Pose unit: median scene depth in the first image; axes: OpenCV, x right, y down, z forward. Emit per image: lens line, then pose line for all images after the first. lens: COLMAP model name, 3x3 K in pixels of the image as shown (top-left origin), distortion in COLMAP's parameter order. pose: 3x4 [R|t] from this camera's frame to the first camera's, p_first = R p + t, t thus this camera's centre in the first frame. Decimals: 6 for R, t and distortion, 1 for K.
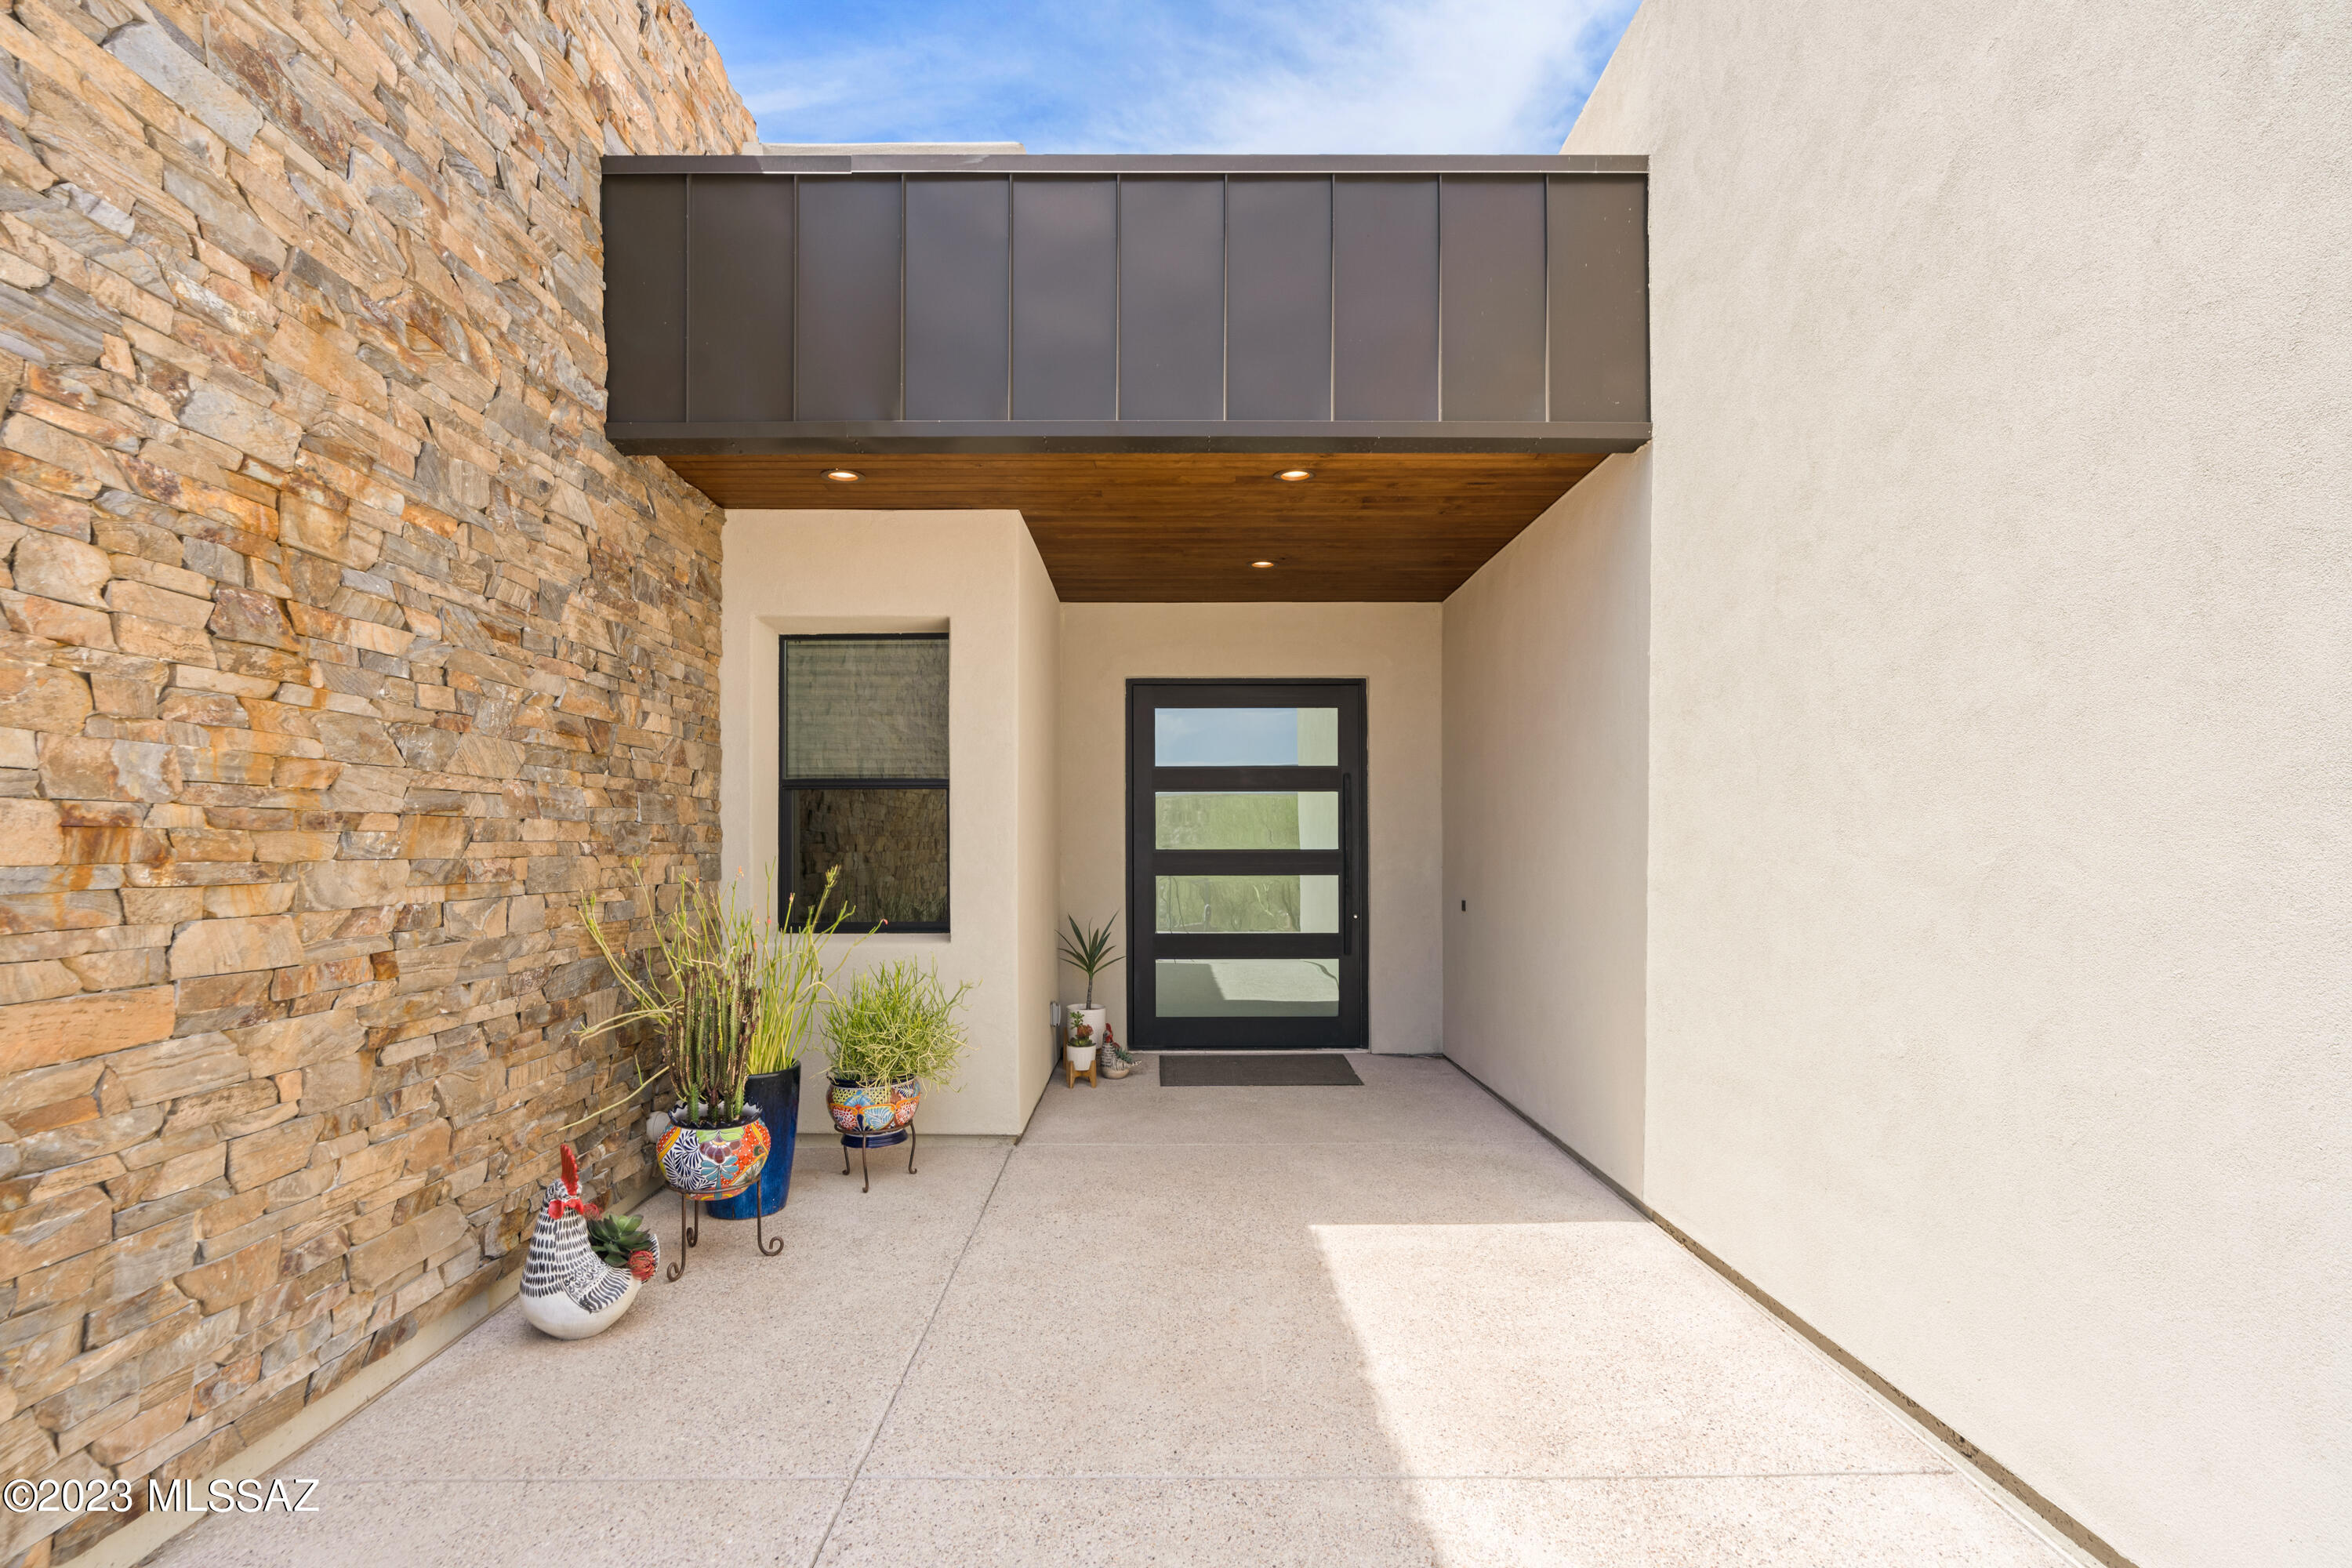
lens RADIAL K [[1197.4, 0, 1184.5], [0, 1197.4, 797.5], [0, 0, 1]] dist [-0.006610, 0.001878]
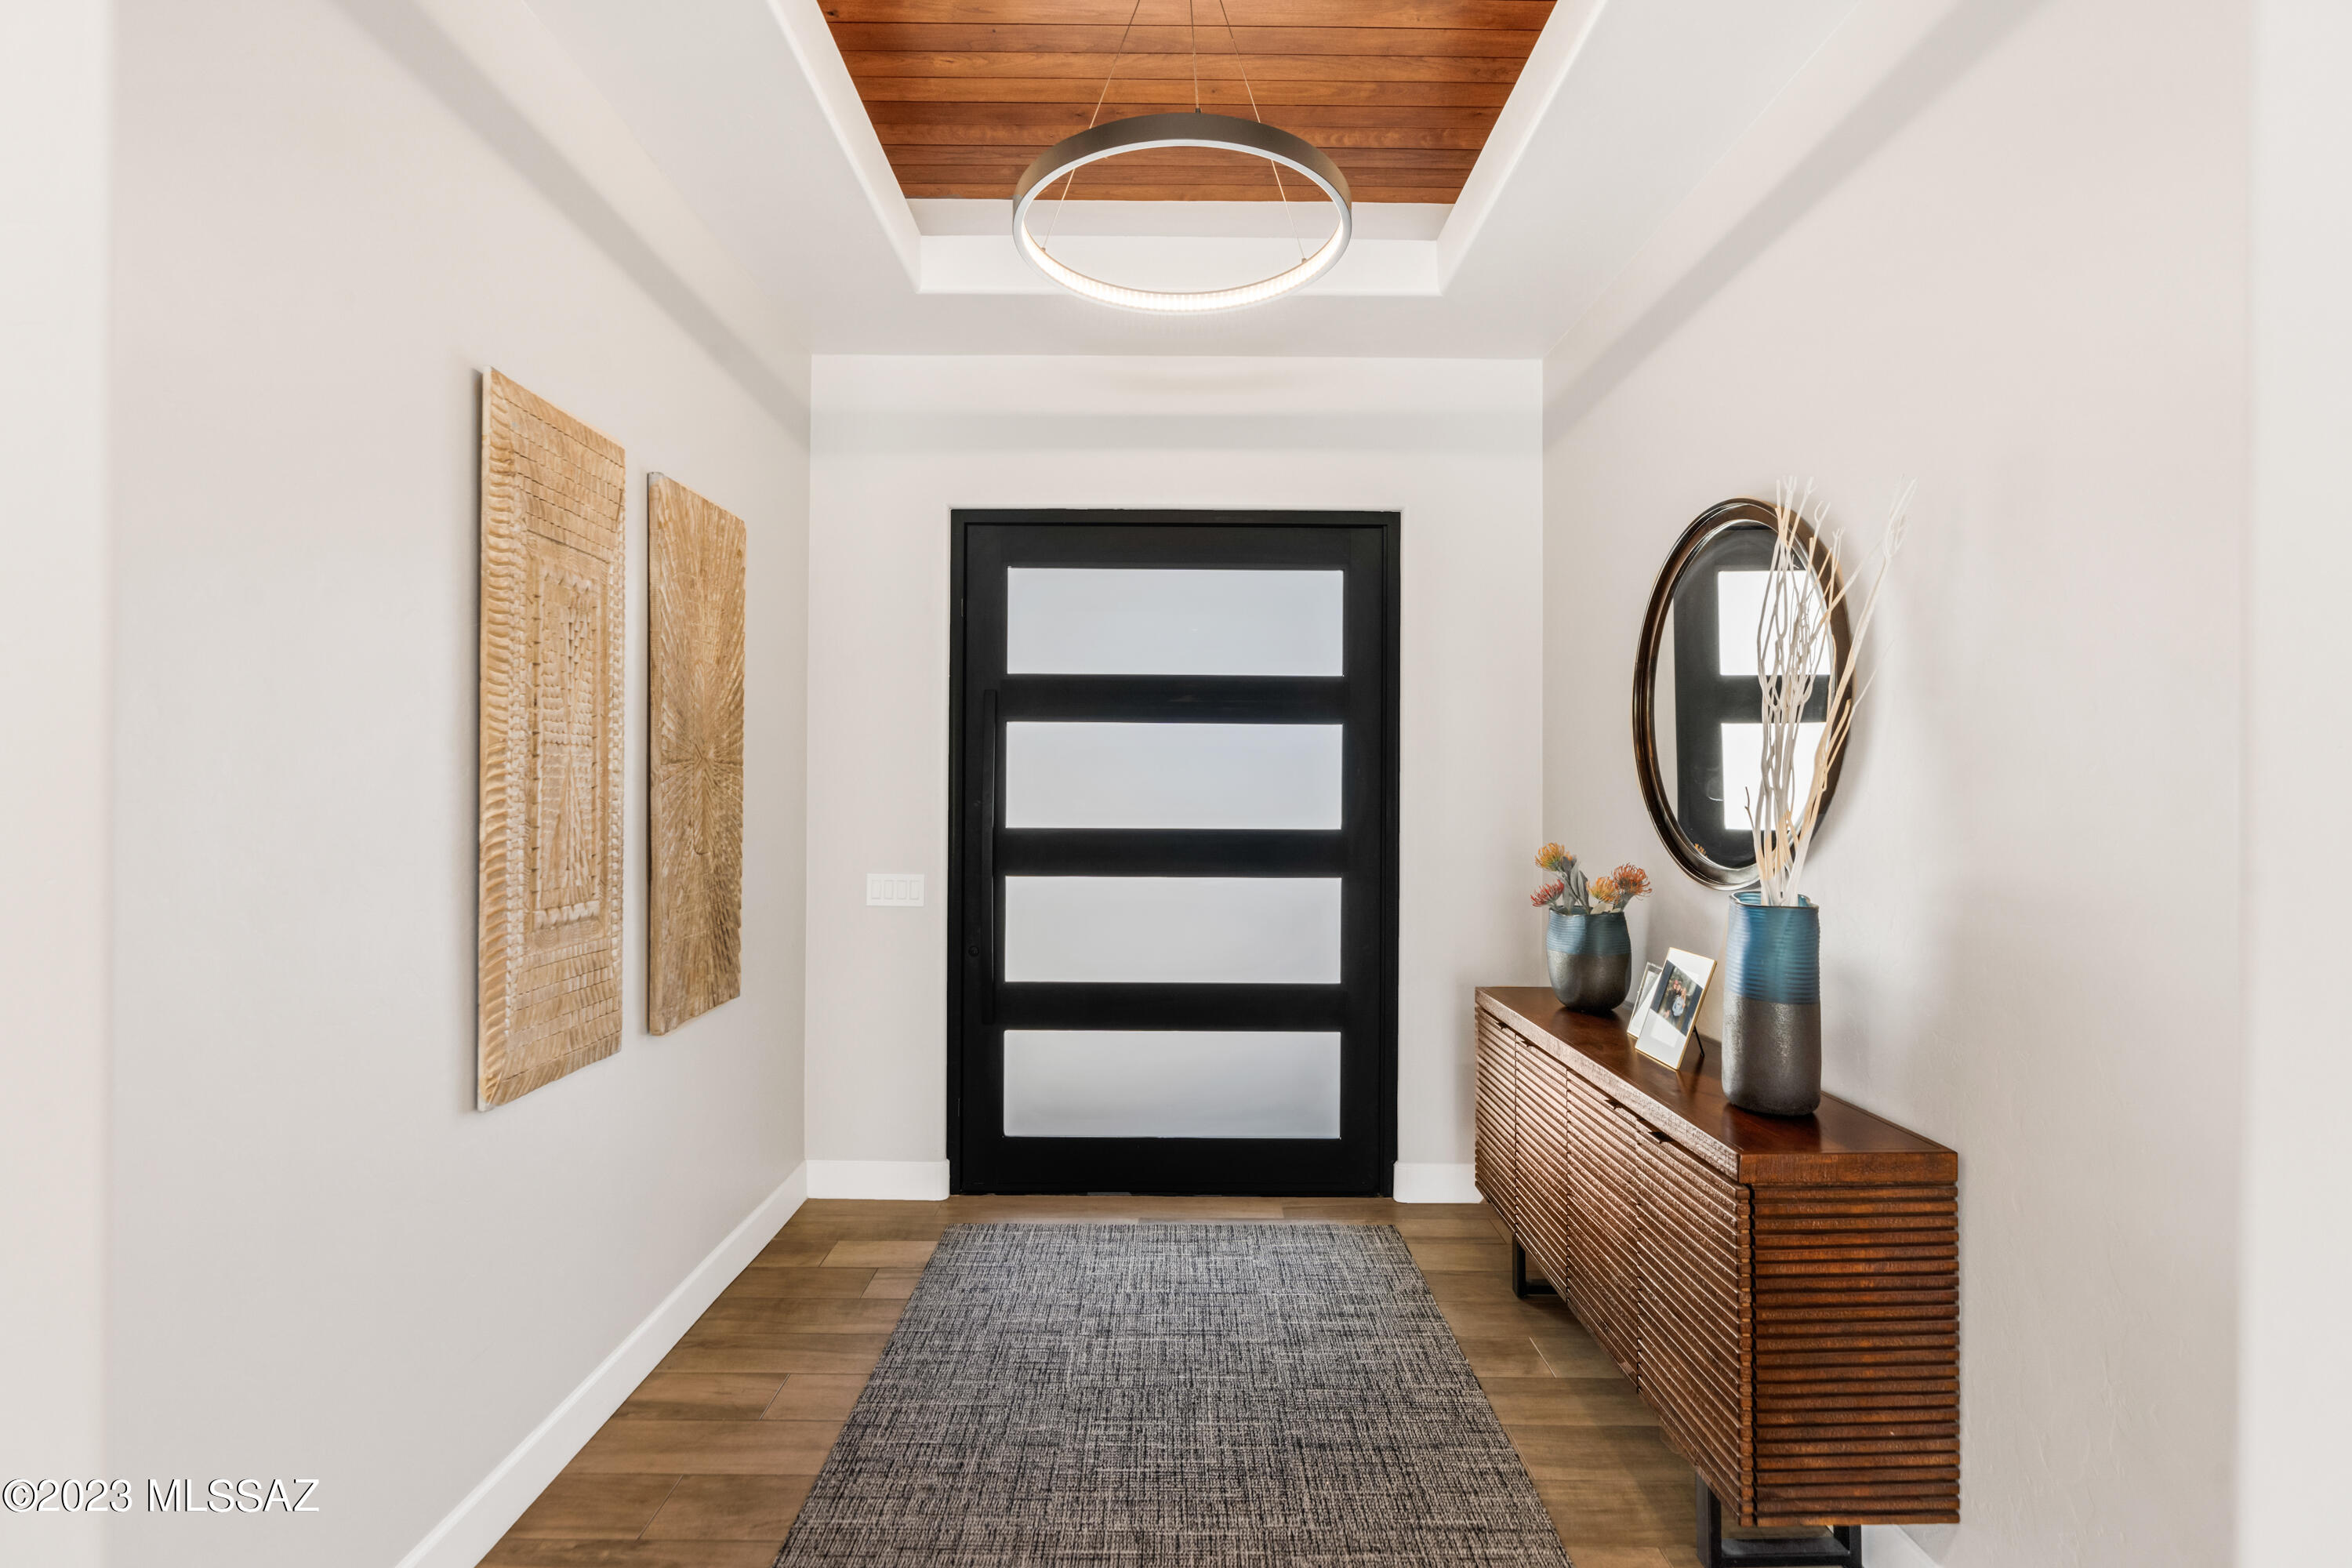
lens RADIAL K [[1075.1, 0, 1182.8], [0, 1075.1, 785.6], [0, 0, 1]] dist [-0.008390, 0.003206]
pose [[0.998965, 0.008744, 0.044637, 0.034156], [-0.008892, 0.999956, 0.003127, 0.021971], [-0.044607, -0.003521, 0.998998, 0.515211]]
